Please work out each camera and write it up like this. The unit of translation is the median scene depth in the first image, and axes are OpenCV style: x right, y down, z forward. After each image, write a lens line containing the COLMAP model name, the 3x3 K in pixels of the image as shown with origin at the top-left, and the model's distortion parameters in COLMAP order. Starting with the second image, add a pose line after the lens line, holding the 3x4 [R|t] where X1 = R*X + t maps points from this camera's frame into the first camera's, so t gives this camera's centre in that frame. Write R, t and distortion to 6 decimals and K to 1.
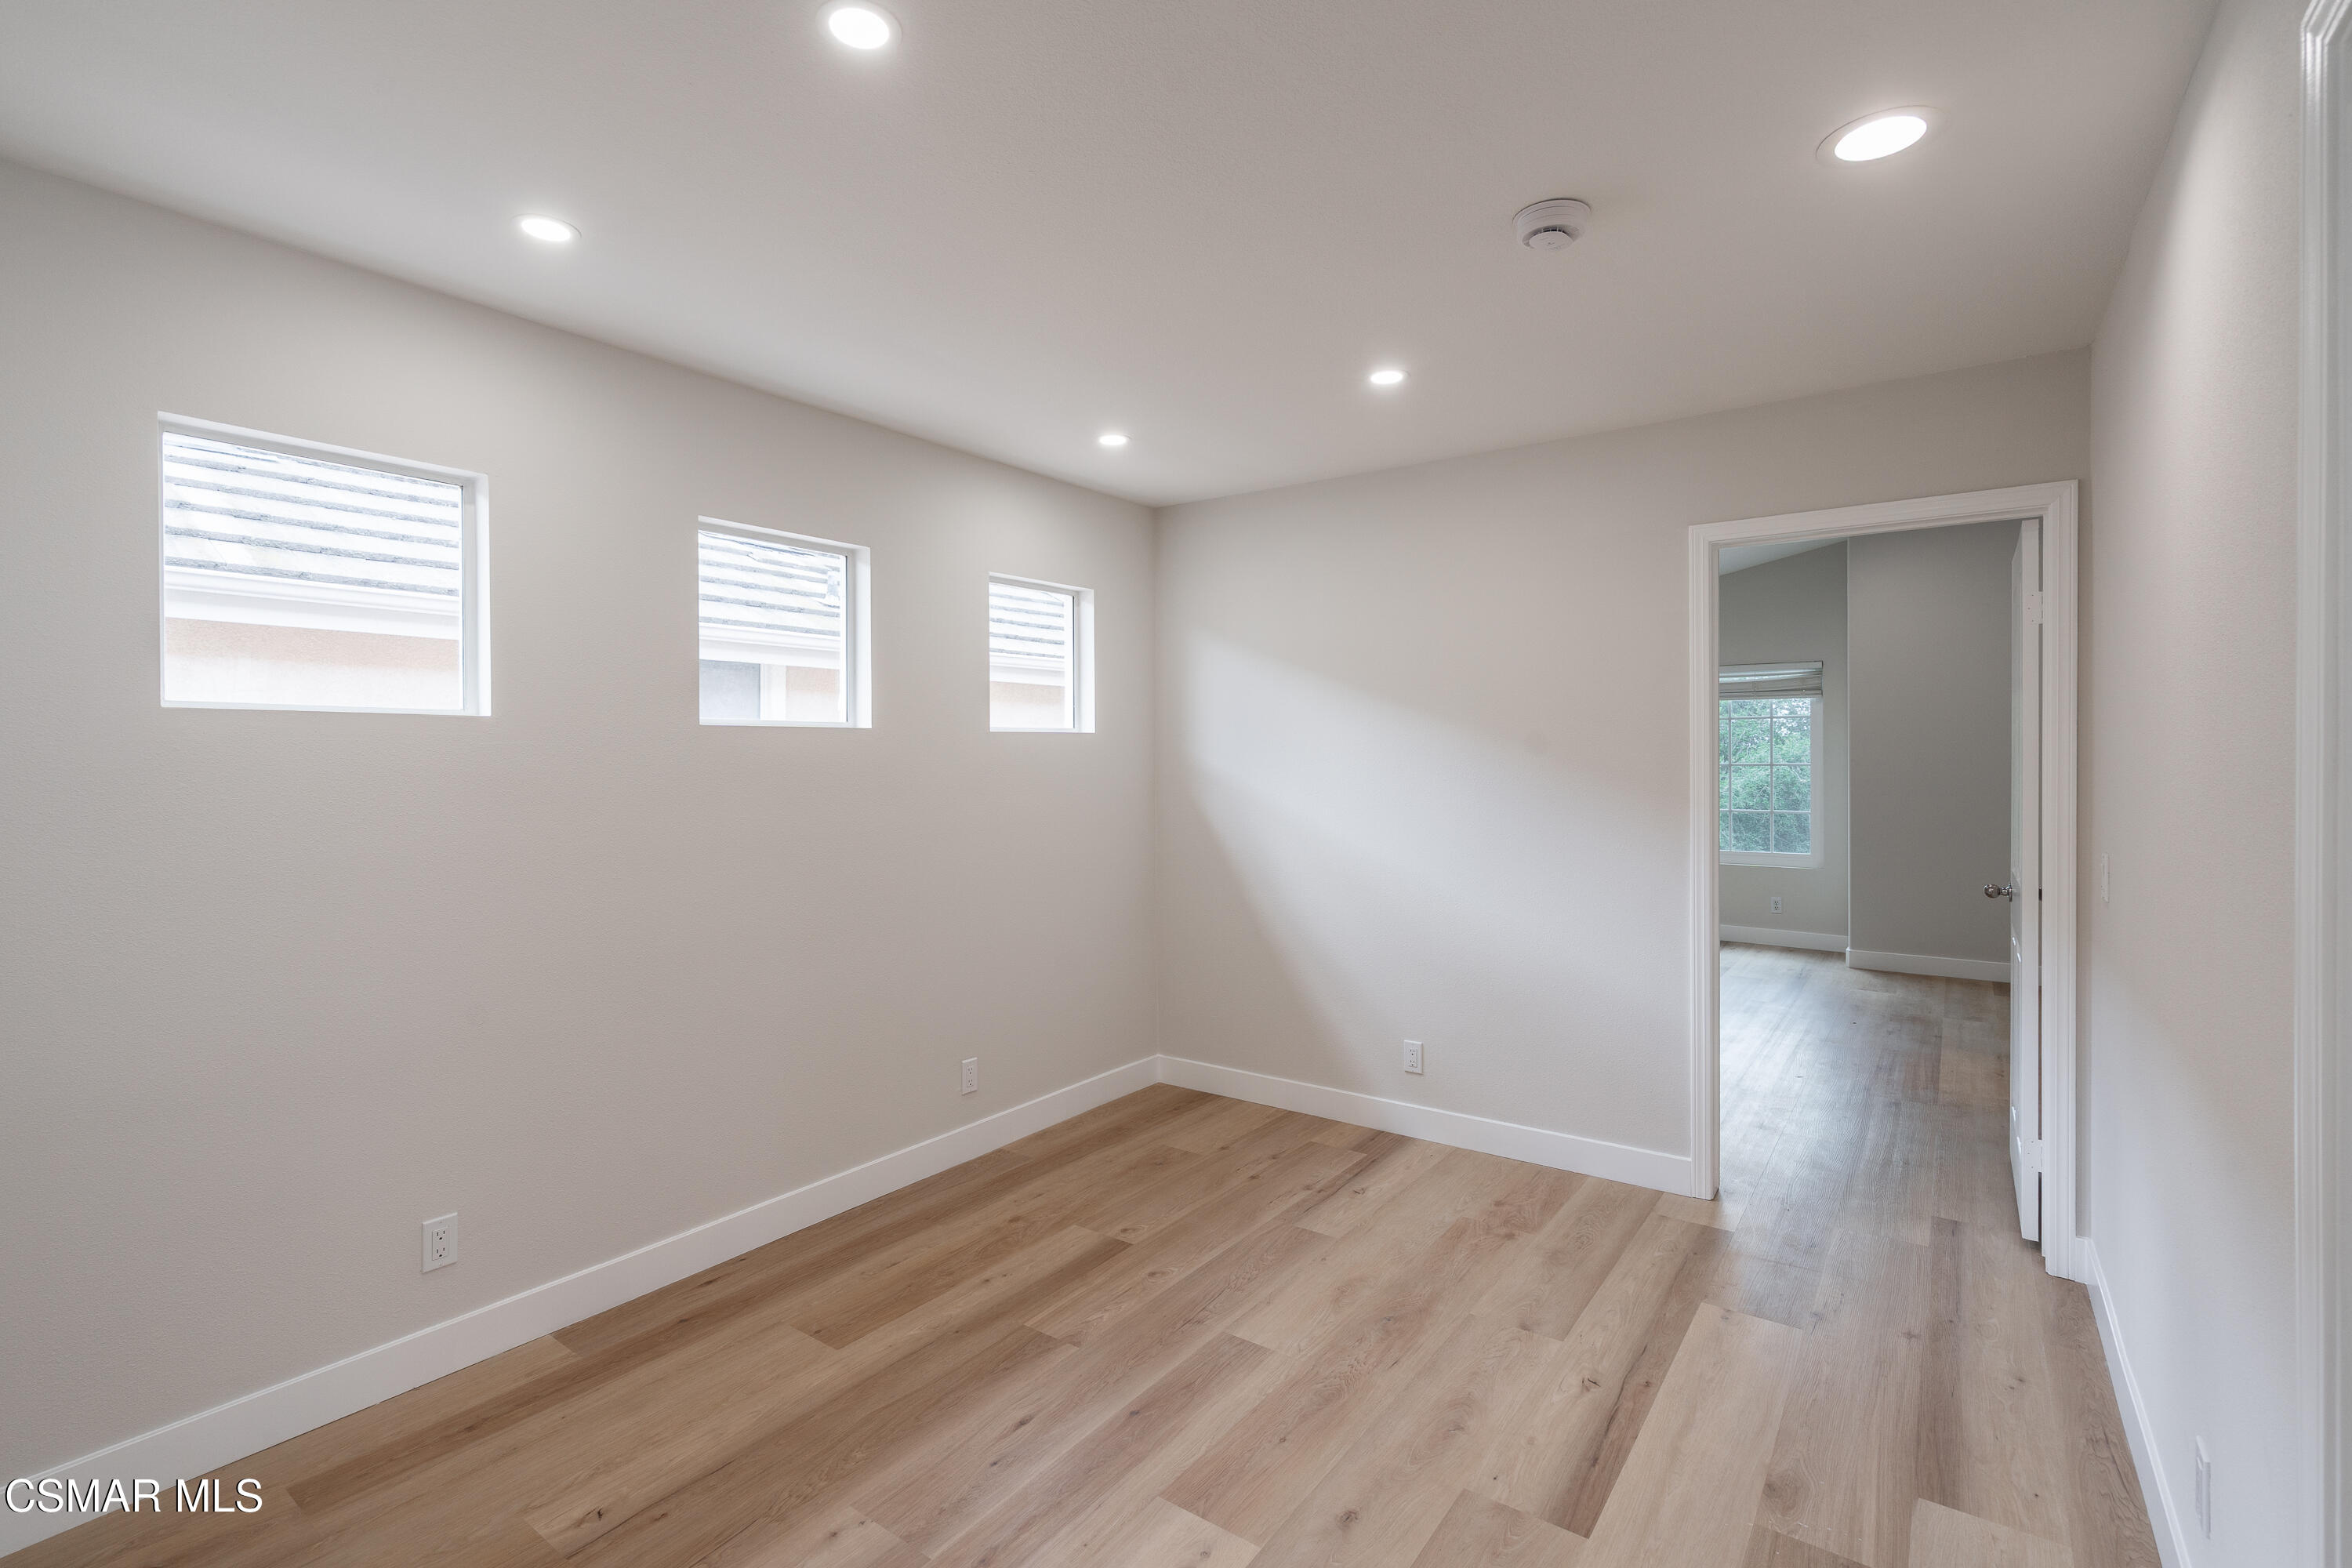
lens RADIAL K [[1060.7, 0, 1173.1], [0, 1060.7, 767.3], [0, 0, 1]] dist [-0.005435, 0.001051]
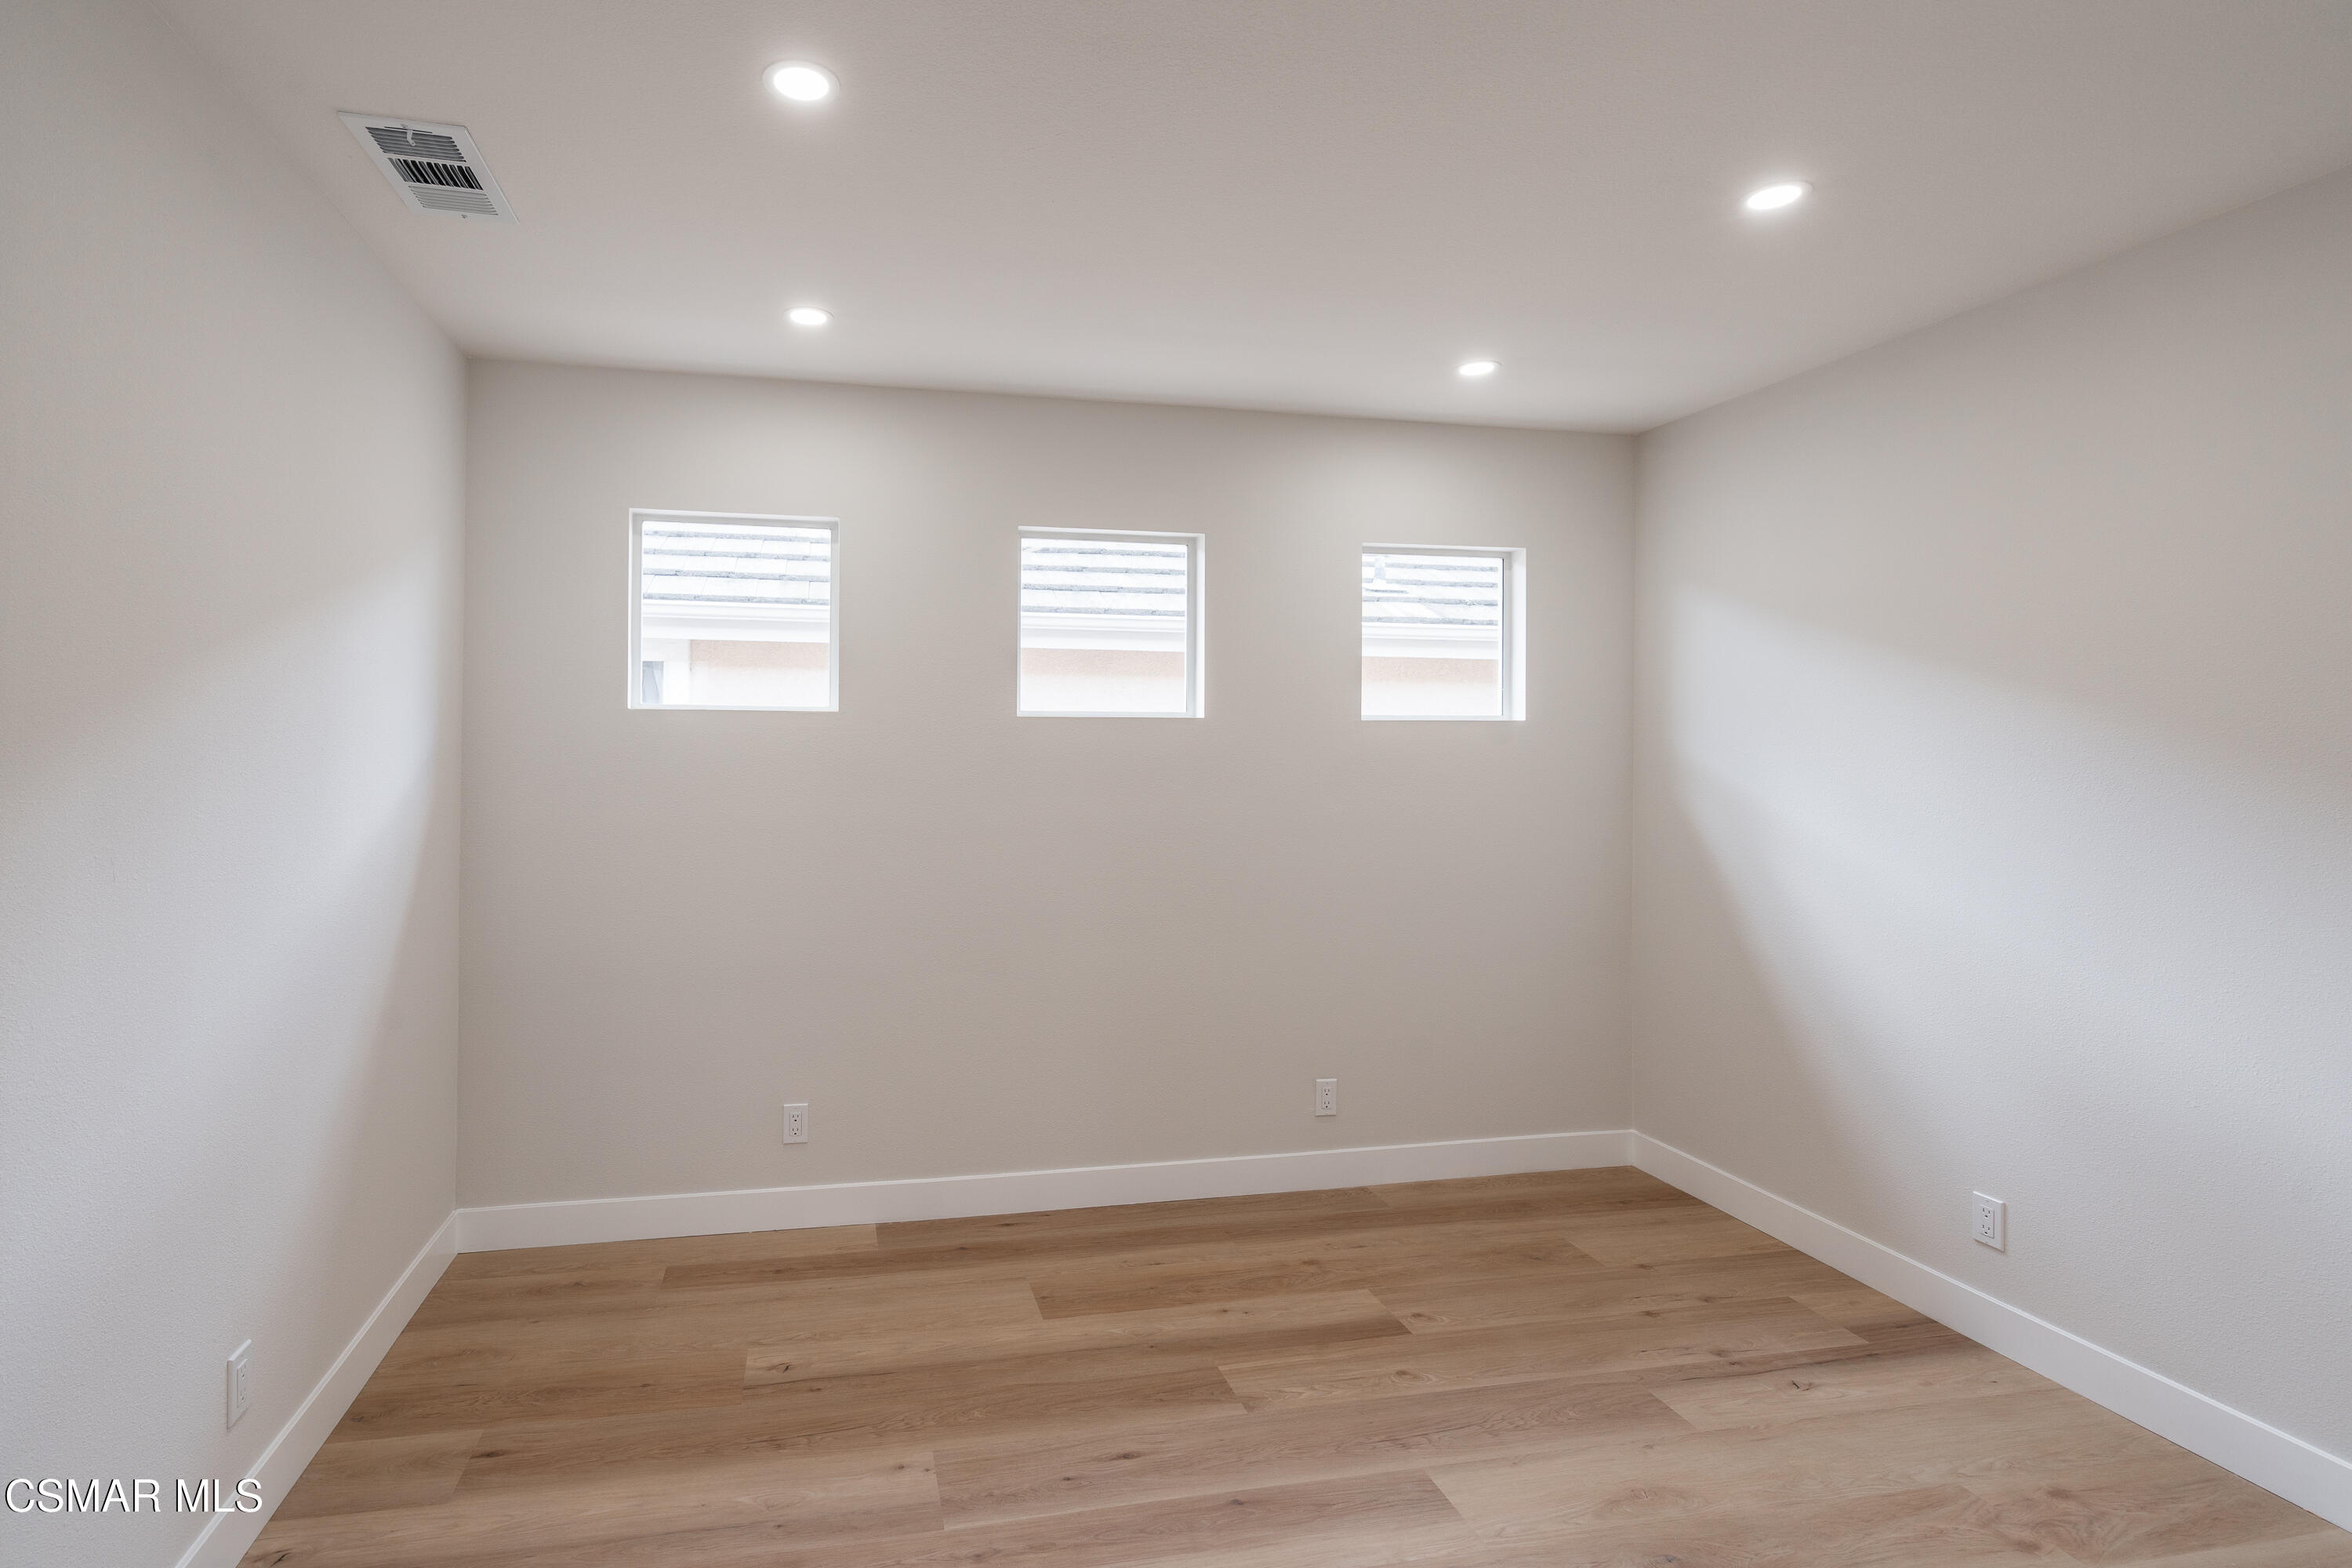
lens RADIAL K [[1103.2, 0, 1049.2], [0, 1103.2, 753.4], [0, 0, 1]] dist [-0.007799, 0.003636]
pose [[0.738627, 0.004033, -0.674102, 0.321576], [-0.012094, 0.999900, -0.007269, 0.006310], [0.674006, 0.013522, 0.738602, 0.162288]]
